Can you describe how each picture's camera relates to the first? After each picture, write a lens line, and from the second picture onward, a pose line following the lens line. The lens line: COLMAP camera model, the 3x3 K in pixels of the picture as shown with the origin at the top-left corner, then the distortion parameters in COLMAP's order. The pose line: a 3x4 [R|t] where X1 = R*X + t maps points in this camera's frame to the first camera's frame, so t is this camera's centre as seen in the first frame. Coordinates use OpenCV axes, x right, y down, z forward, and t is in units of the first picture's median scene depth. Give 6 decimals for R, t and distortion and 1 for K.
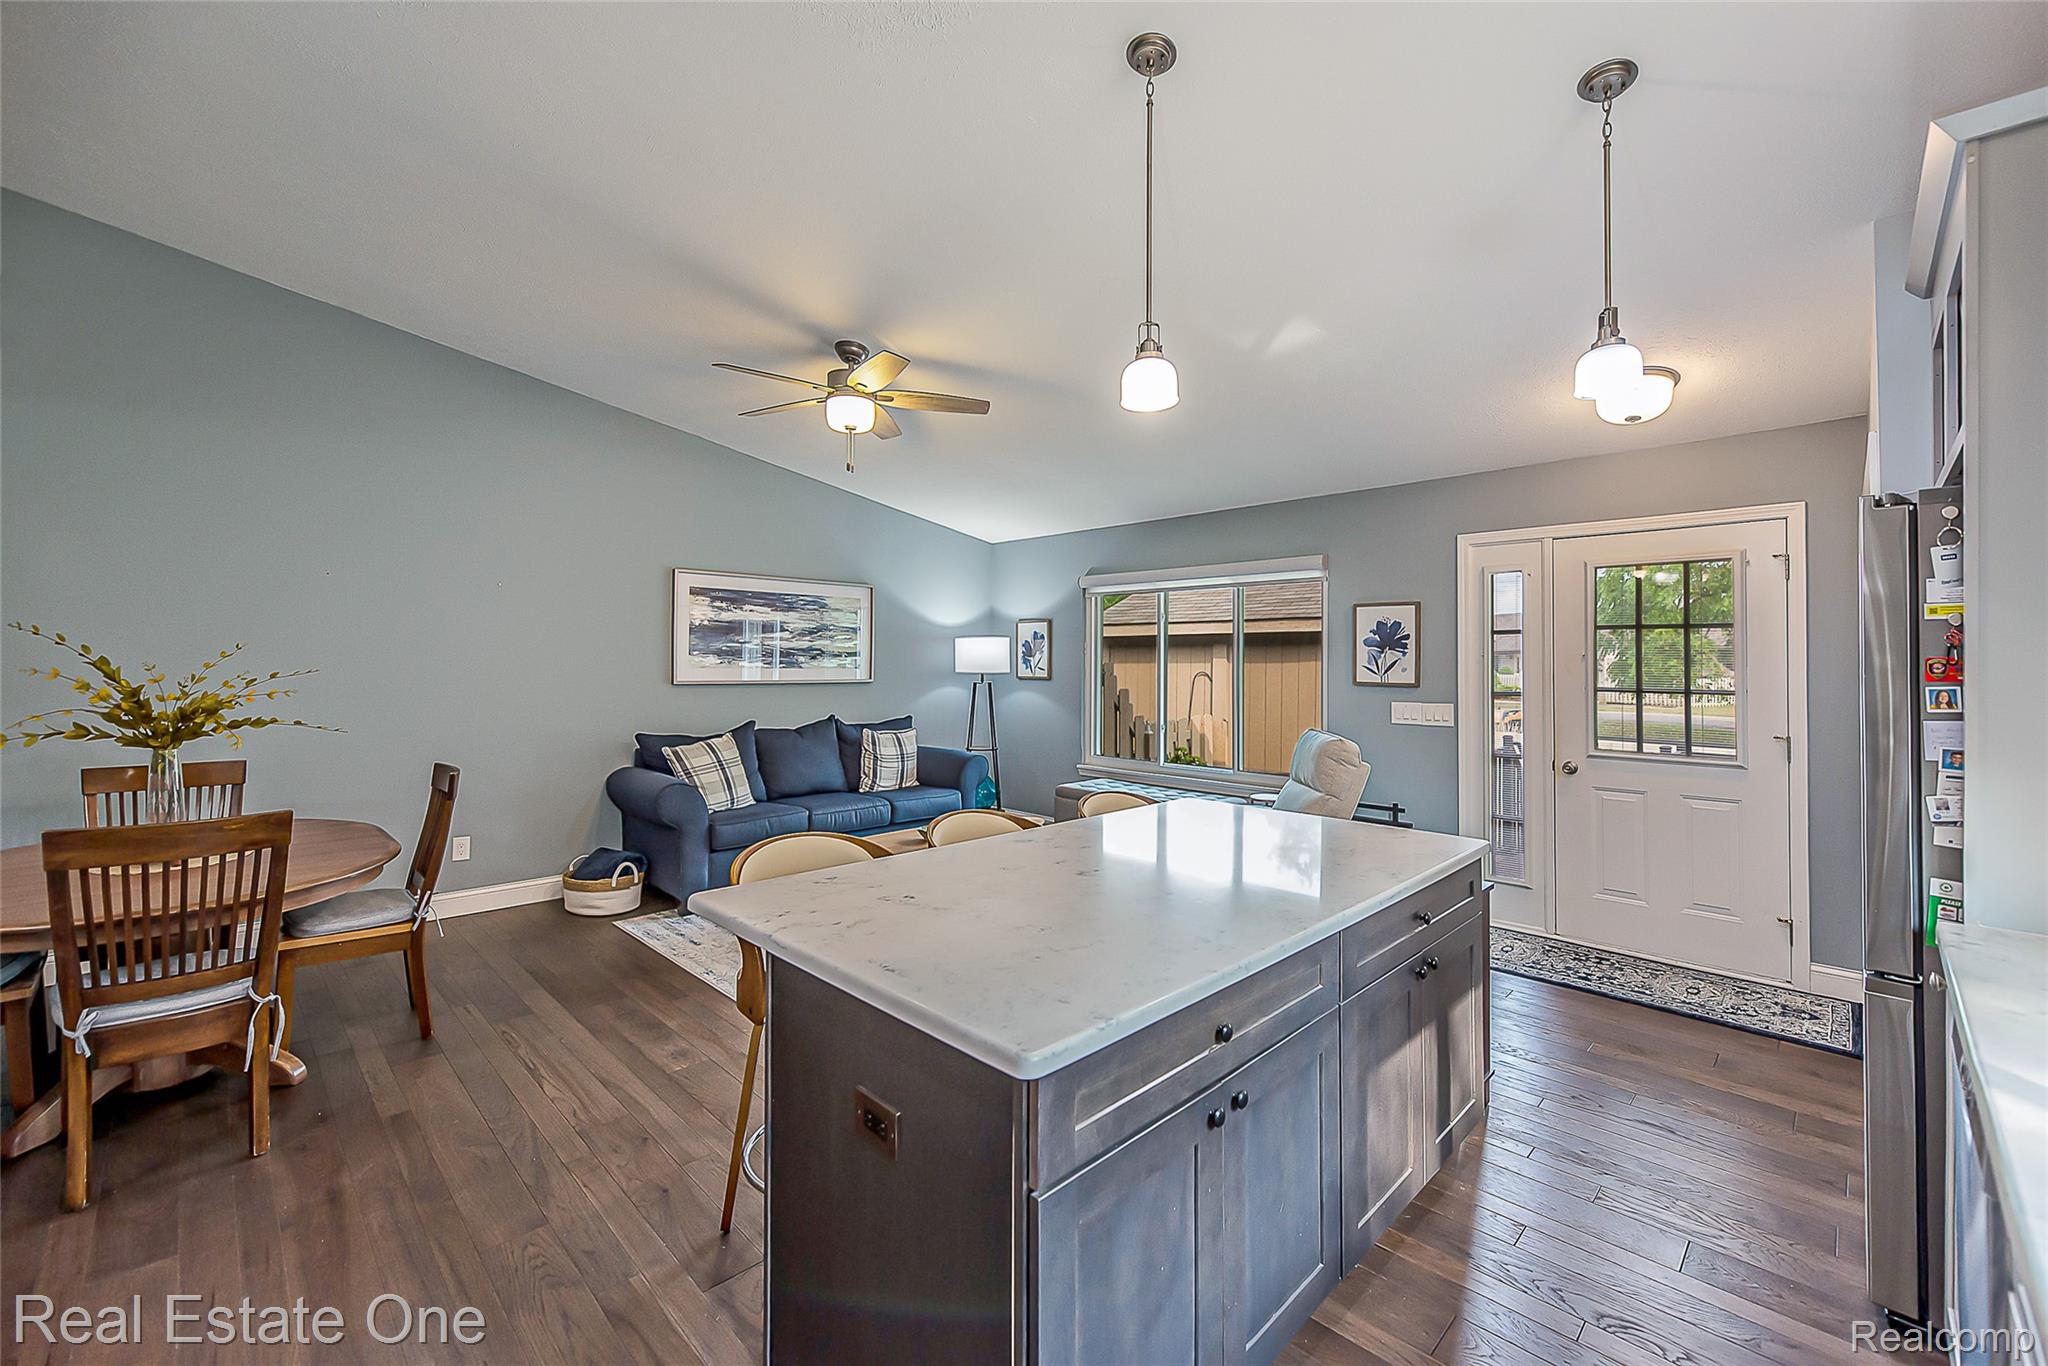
lens RADIAL K [[834.5, 0, 1127.4], [0, 834.5, 678.6], [0, 0, 1]] dist [-0.001225, -0.003902]
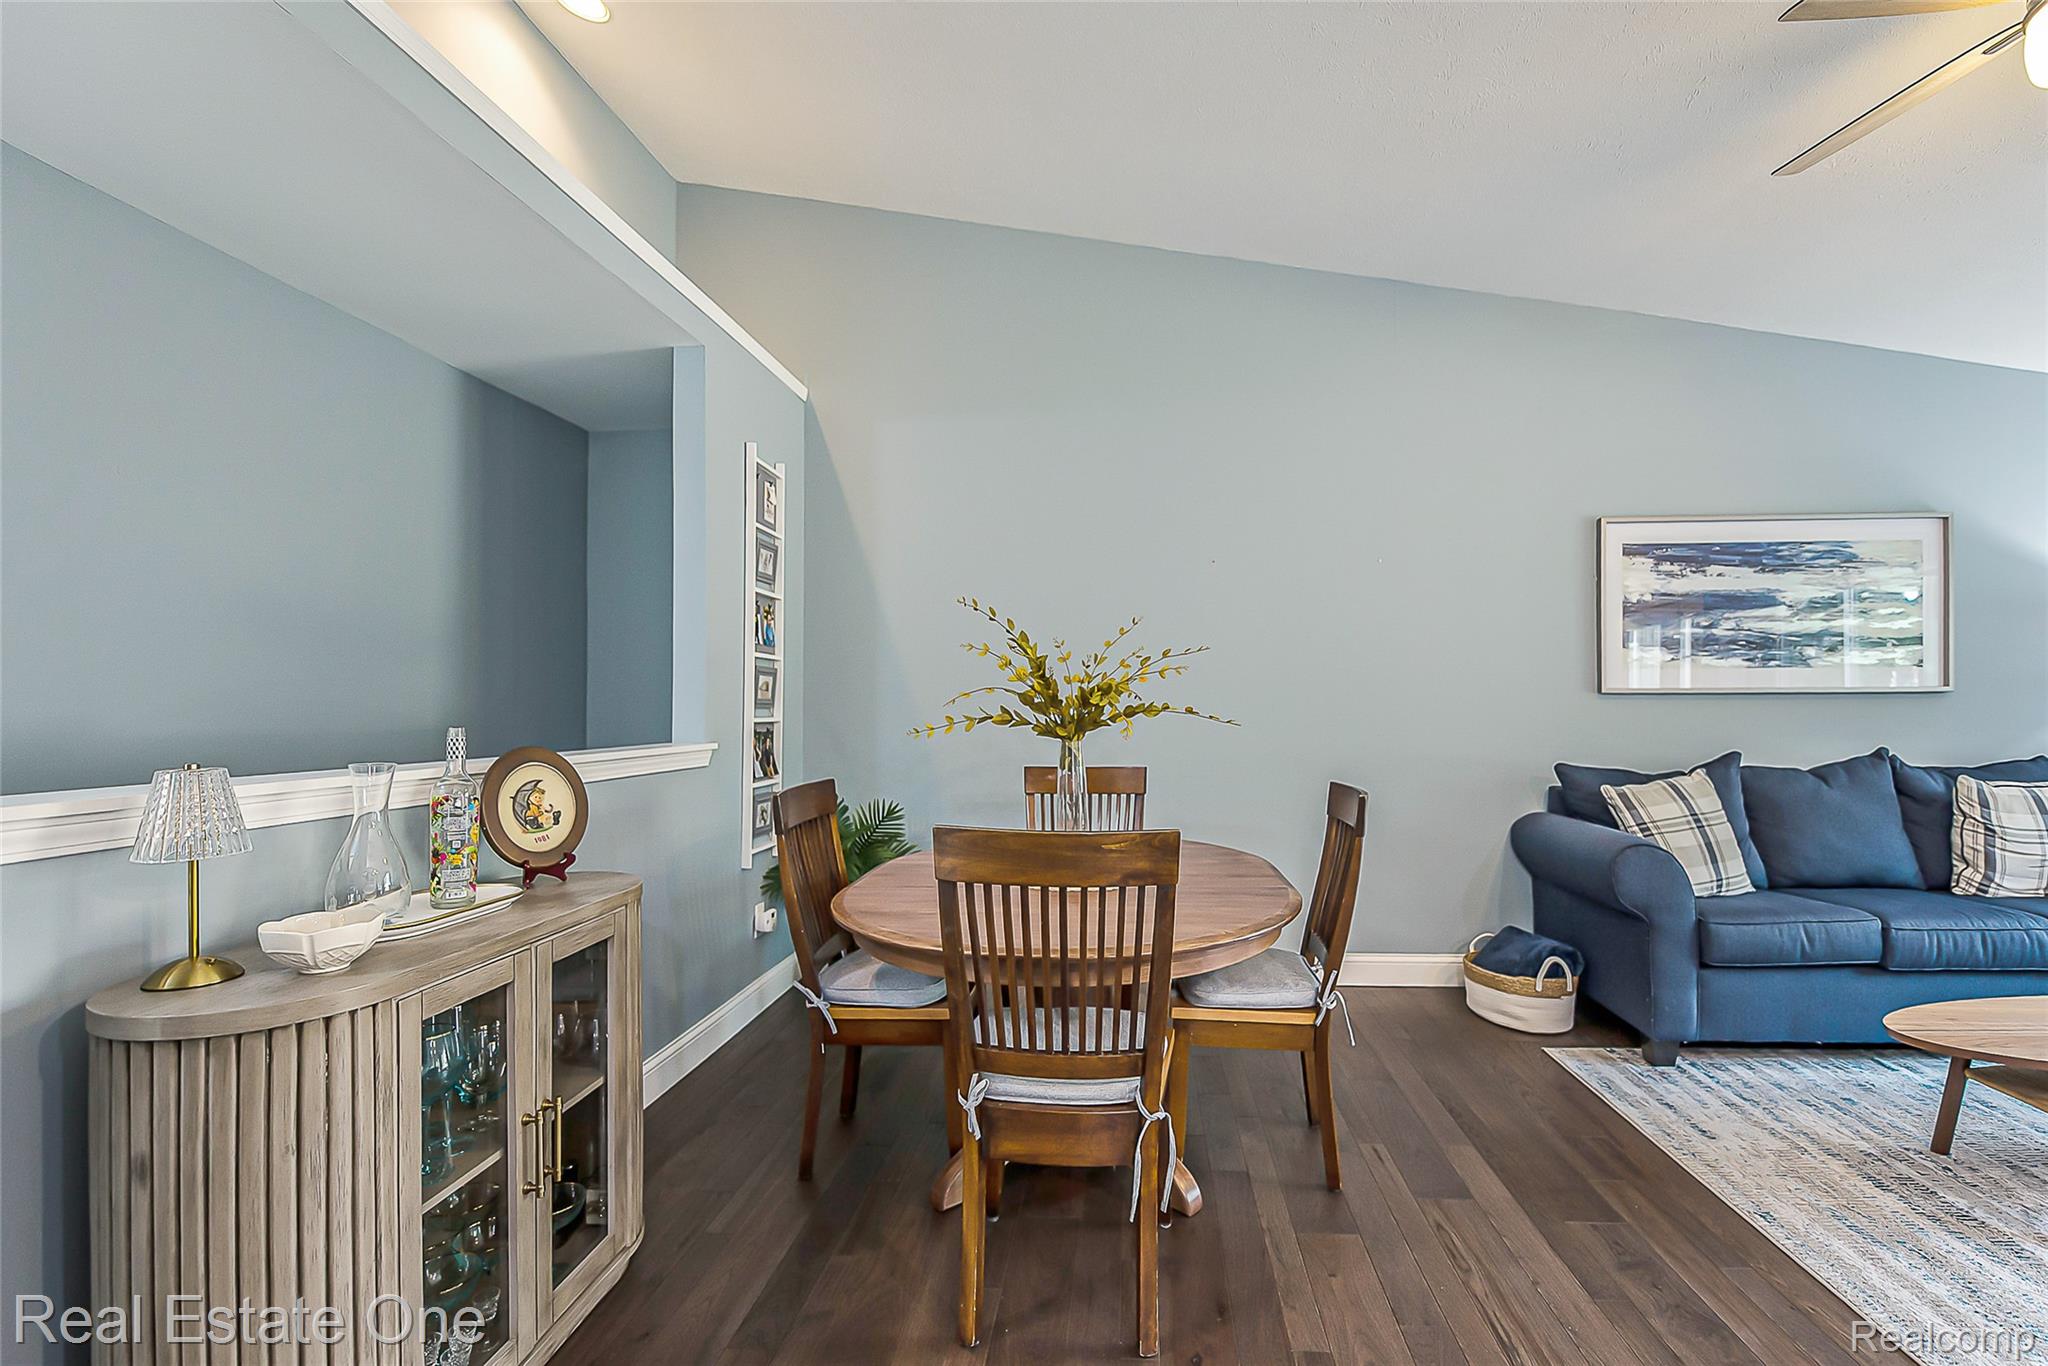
lens RADIAL K [[887.0, 0, 1038.3], [0, 887.0, 686.5], [0, 0, 1]] dist [-0.003166, -0.000610]
pose [[0.573041, -0.044765, -0.818303, -0.266261], [0.002167, 0.998586, -0.053110, 0.045421], [0.819524, 0.028661, 0.572328, 0.271516]]
